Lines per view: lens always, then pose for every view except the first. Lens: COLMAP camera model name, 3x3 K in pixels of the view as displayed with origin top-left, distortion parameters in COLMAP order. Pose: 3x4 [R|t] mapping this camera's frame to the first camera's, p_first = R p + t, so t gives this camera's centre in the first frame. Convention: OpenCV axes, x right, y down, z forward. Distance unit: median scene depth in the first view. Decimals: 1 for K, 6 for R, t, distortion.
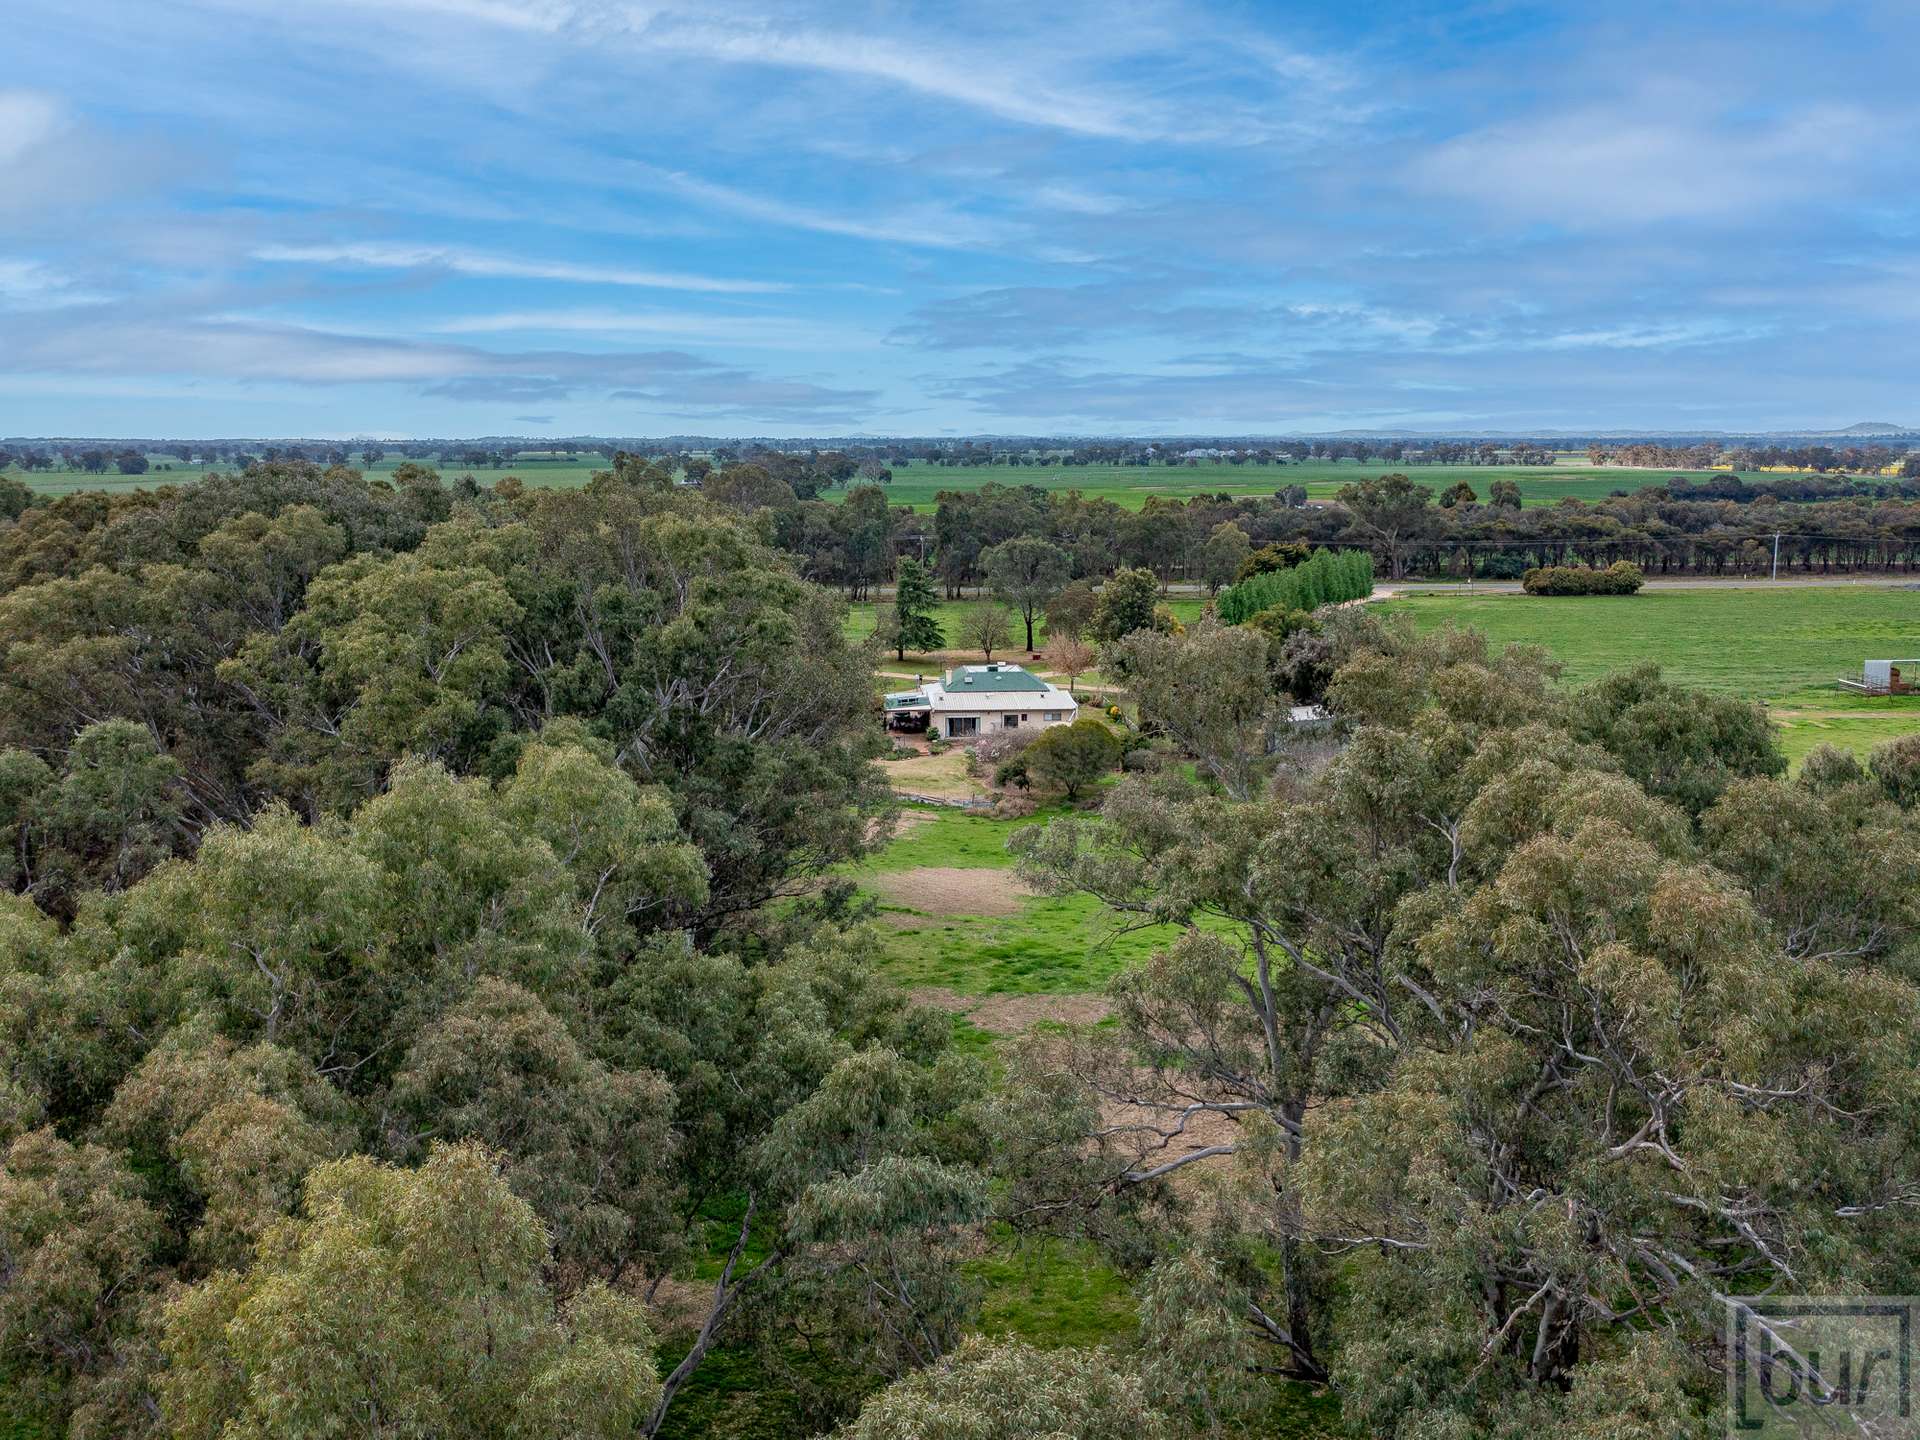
lens RADIAL K [[1776.9, 0, 969.4], [0, 1776.9, 730.3], [0, 0, 1]] dist [-0.022669, 0.000000]
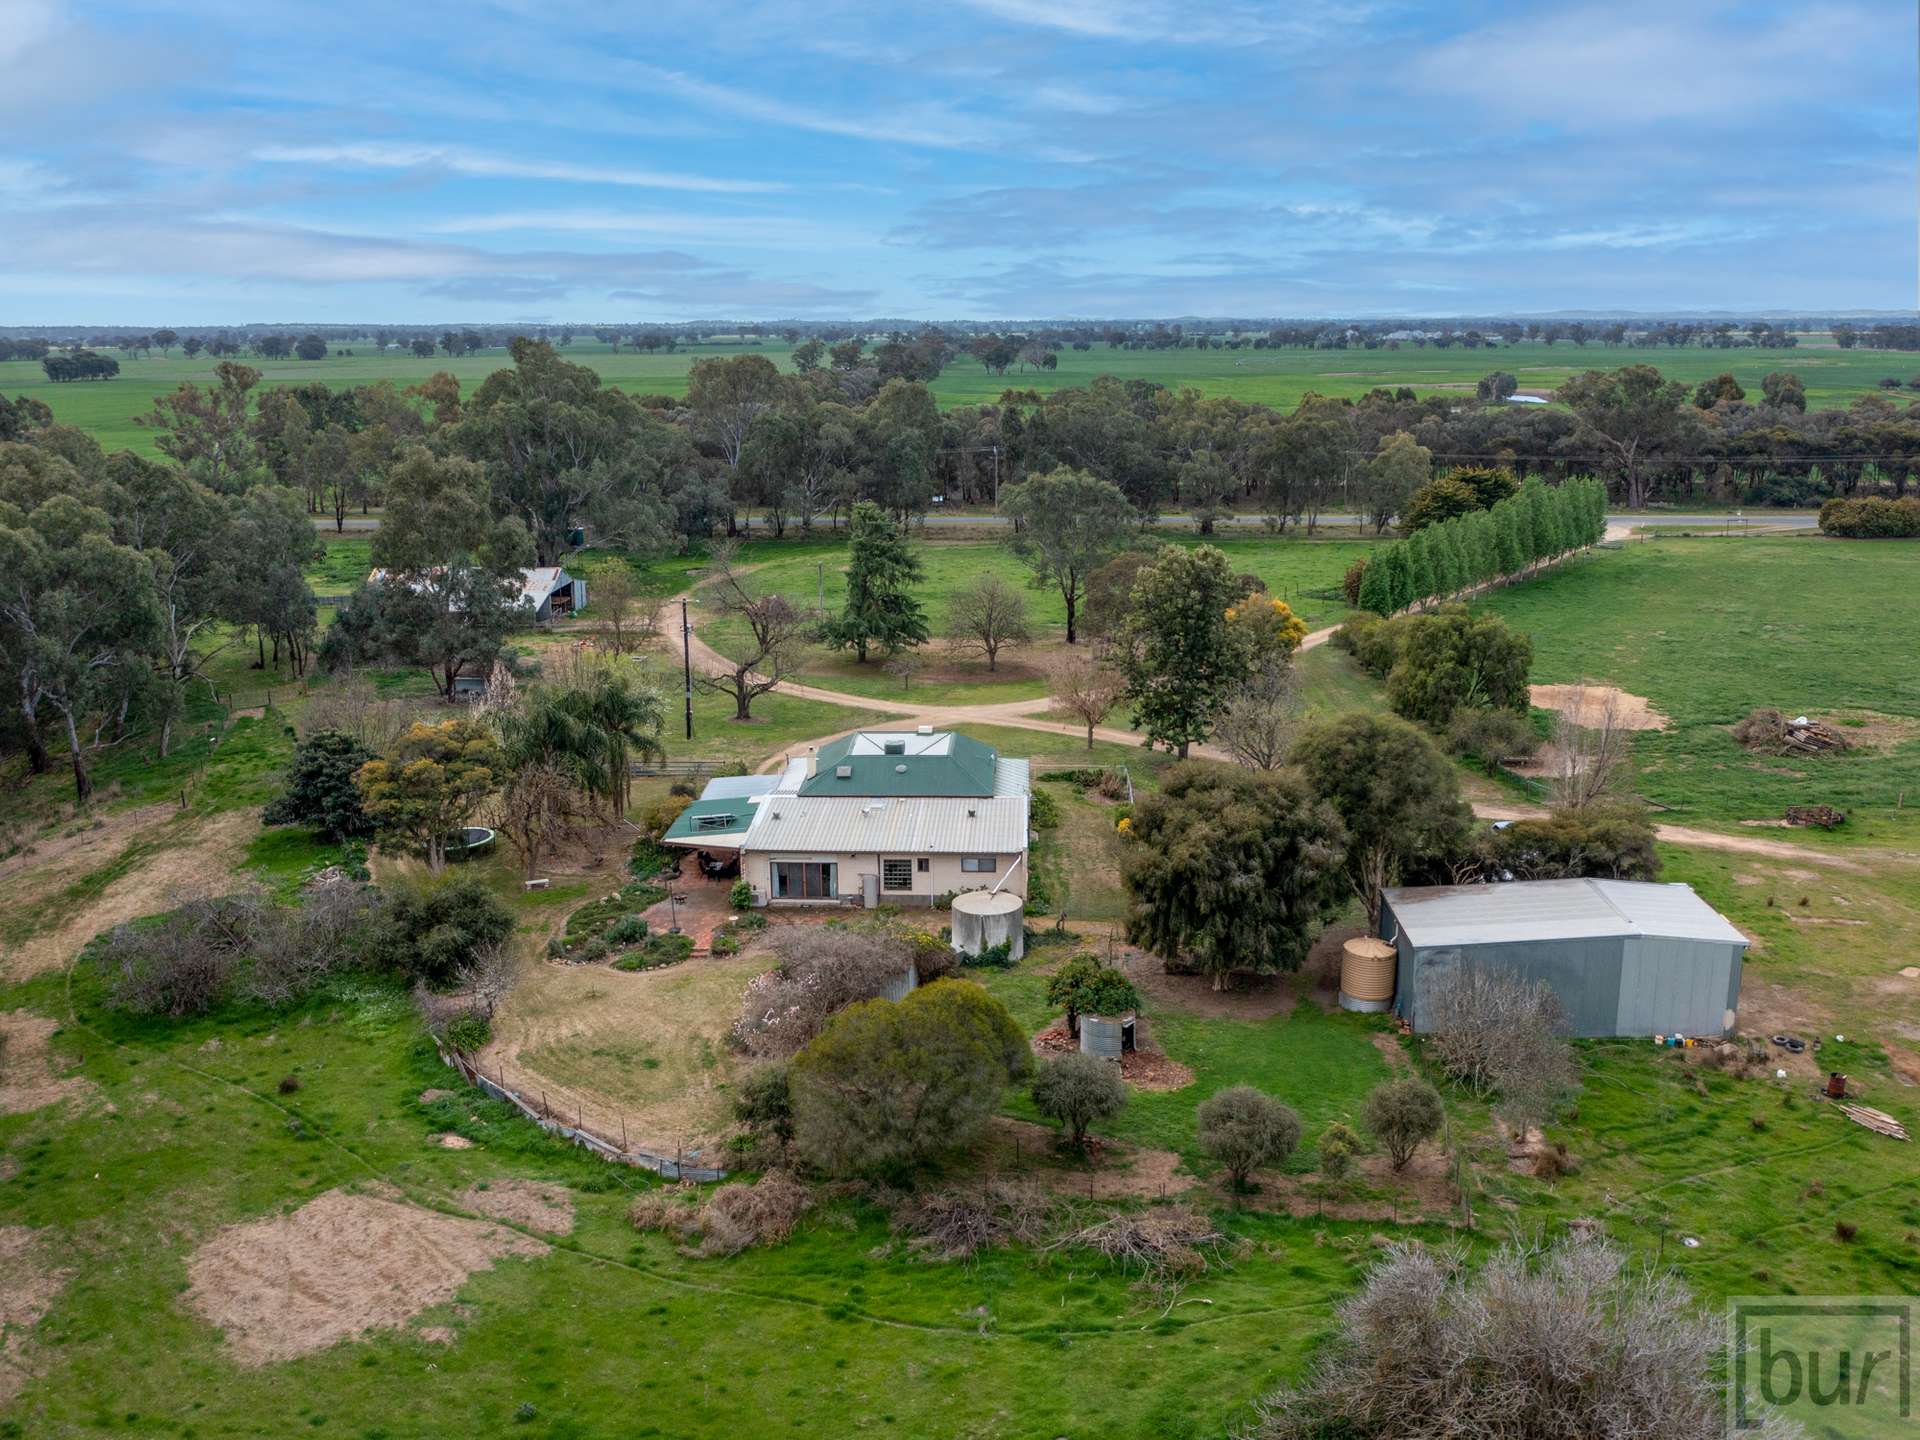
lens RADIAL K [[1776.9, 0, 968.5], [0, 1776.9, 717.3], [0, 0, 1]] dist [-0.022669, 0.000000]
pose [[0.994004, 0.019512, -0.107593, 0.043112], [-0.013373, 0.998257, 0.057490, -0.034960], [0.108527, -0.055706, 0.992531, 0.219939]]
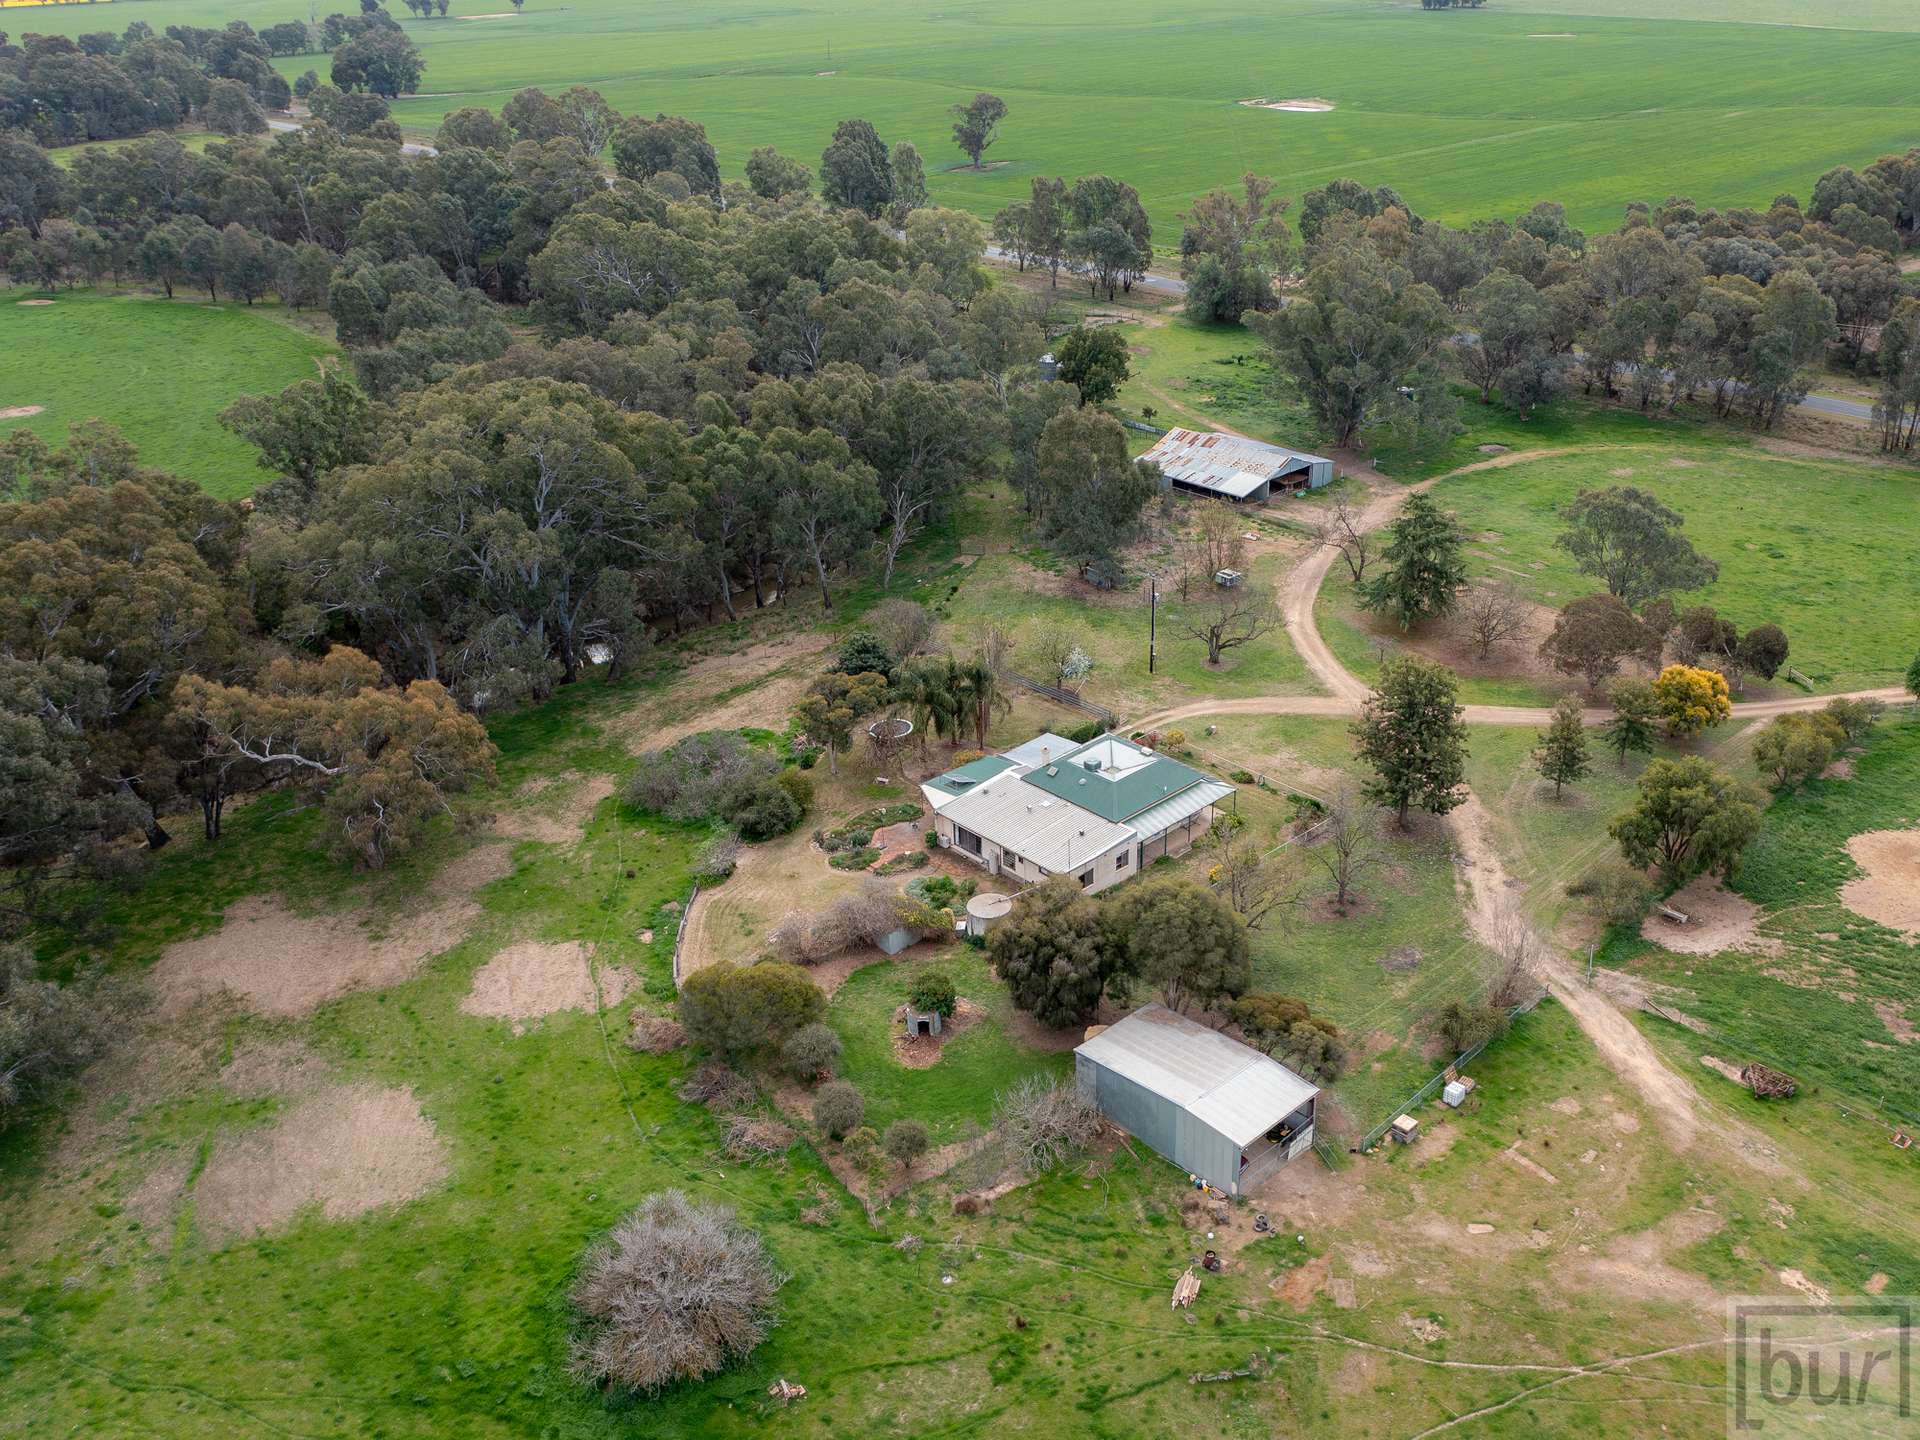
lens RADIAL K [[1776.9, 0, 976.7], [0, 1776.9, 711.0], [0, 0, 1]] dist [-0.022669, 0.000000]
pose [[0.629231, 0.326833, -0.705159, 0.224852], [-0.106883, 0.935053, 0.338011, -0.136273], [0.769834, -0.137317, 0.623297, 0.225021]]
